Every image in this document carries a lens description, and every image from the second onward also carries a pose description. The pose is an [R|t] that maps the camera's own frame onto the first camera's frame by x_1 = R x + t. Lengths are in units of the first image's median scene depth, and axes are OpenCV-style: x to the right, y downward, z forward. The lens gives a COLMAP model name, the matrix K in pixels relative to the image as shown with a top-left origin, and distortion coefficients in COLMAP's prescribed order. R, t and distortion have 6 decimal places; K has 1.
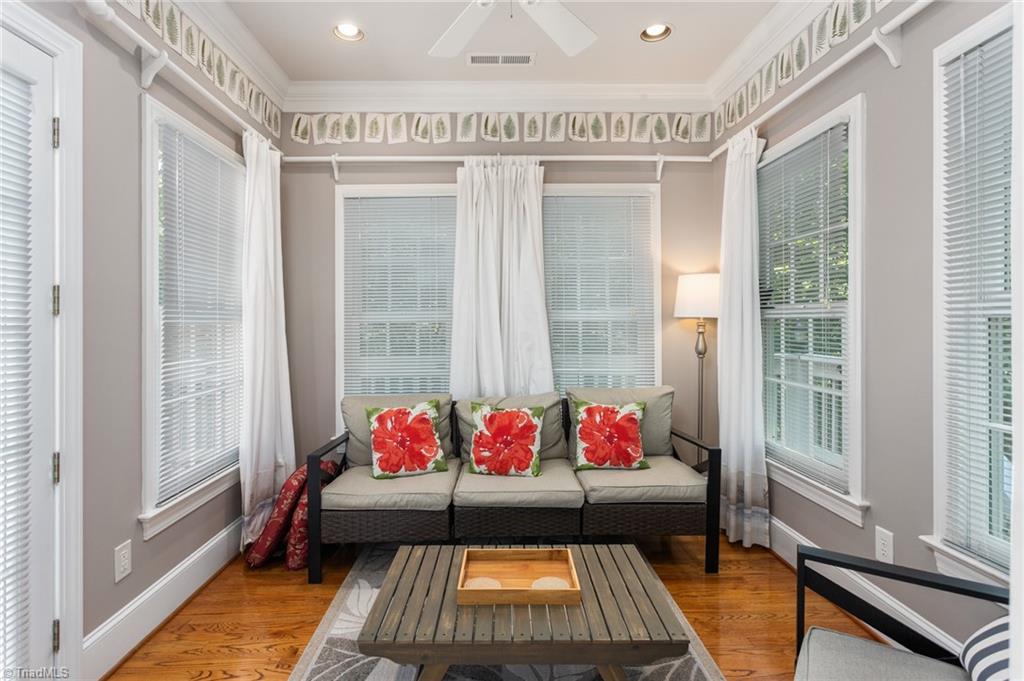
lens RADIAL K [[495.7, 0, 495.2], [0, 495.7, 321.7], [0, 0, 1]] dist [-0.003739, 0.001162]
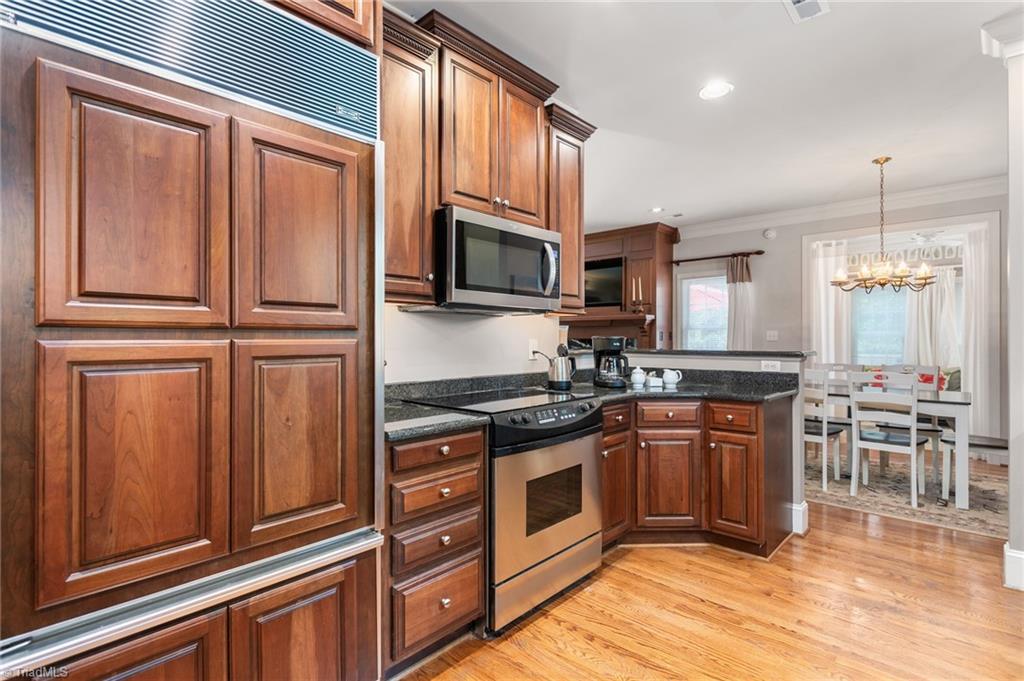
lens RADIAL K [[495.7, 0, 517.2], [0, 495.7, 340.6], [0, 0, 1]] dist [-0.003739, 0.001162]
pose [[0.739524, 0.006427, -0.673100, 0.144032], [-0.001008, 0.999964, 0.008441, -0.006303], [0.673130, -0.005564, 0.739503, -2.106079]]
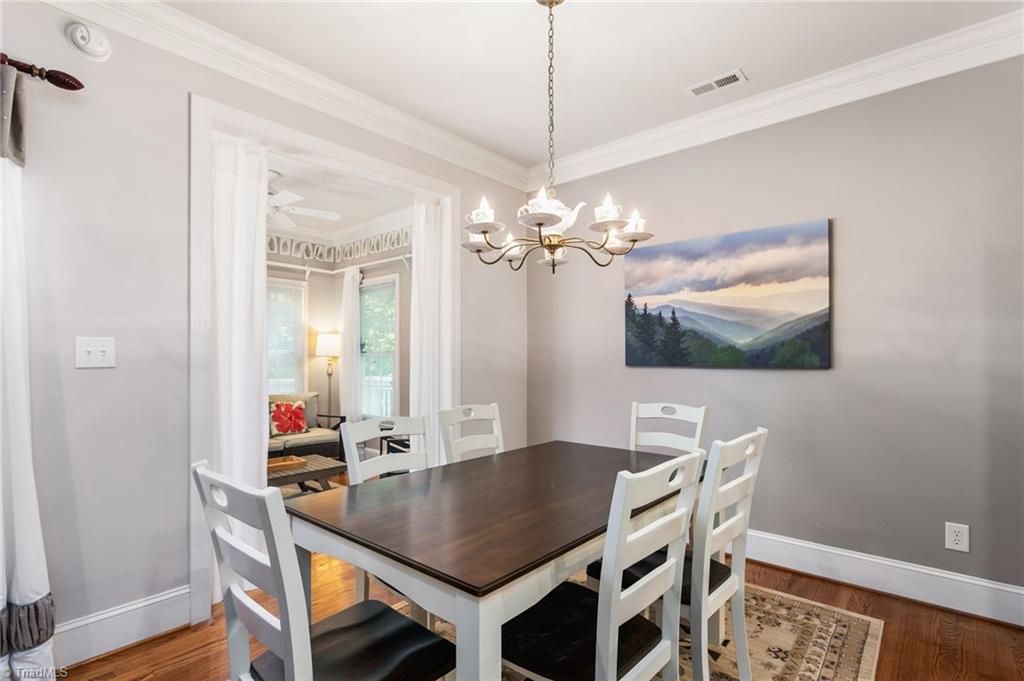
lens RADIAL K [[495.7, 0, 520.0], [0, 495.7, 358.5], [0, 0, 1]] dist [-0.003739, 0.001162]
pose [[0.650731, 0.002436, 0.759305, -0.566080], [-0.005253, 0.999985, 0.001294, -0.005081], [-0.759290, -0.004831, 0.650734, -0.812737]]
